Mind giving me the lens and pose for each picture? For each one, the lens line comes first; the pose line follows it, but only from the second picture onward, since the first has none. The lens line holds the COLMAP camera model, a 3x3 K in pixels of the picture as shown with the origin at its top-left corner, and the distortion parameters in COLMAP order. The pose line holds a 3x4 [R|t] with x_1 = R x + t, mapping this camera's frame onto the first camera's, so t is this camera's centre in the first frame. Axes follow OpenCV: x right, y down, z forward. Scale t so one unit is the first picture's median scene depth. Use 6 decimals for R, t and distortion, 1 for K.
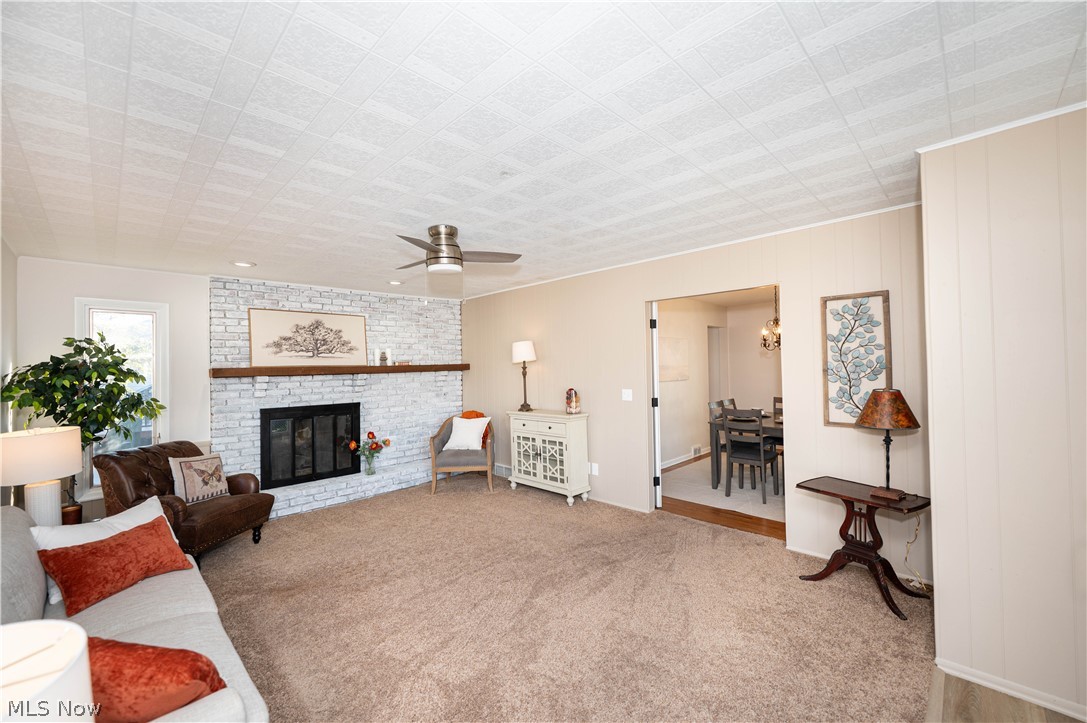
lens RADIAL K [[431.3, 0, 543.5], [0, 431.3, 361.5], [0, 0, 1]] dist [-0.000554, -0.000229]
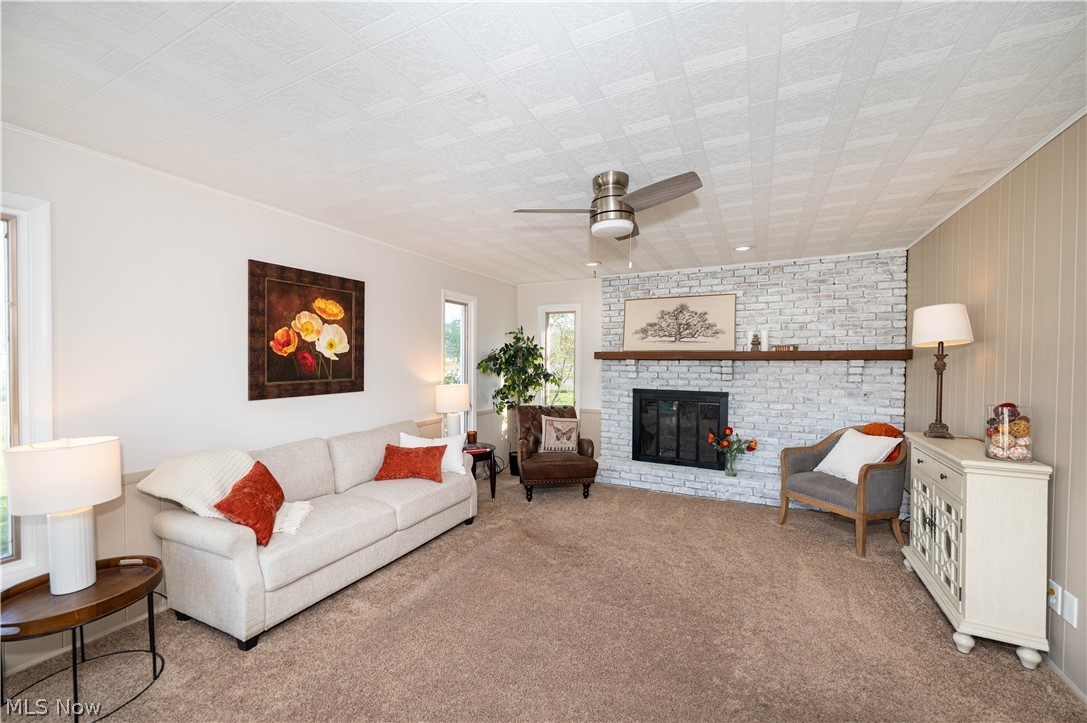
lens RADIAL K [[430.8, 0, 541.6], [0, 430.8, 366.7], [0, 0, 1]] dist [-0.000070, 0.000292]
pose [[0.324551, 0.036281, -0.945172, 0.305192], [-0.002284, 0.999291, 0.037574, 0.010318], [0.945865, -0.010036, 0.324404, 0.377094]]
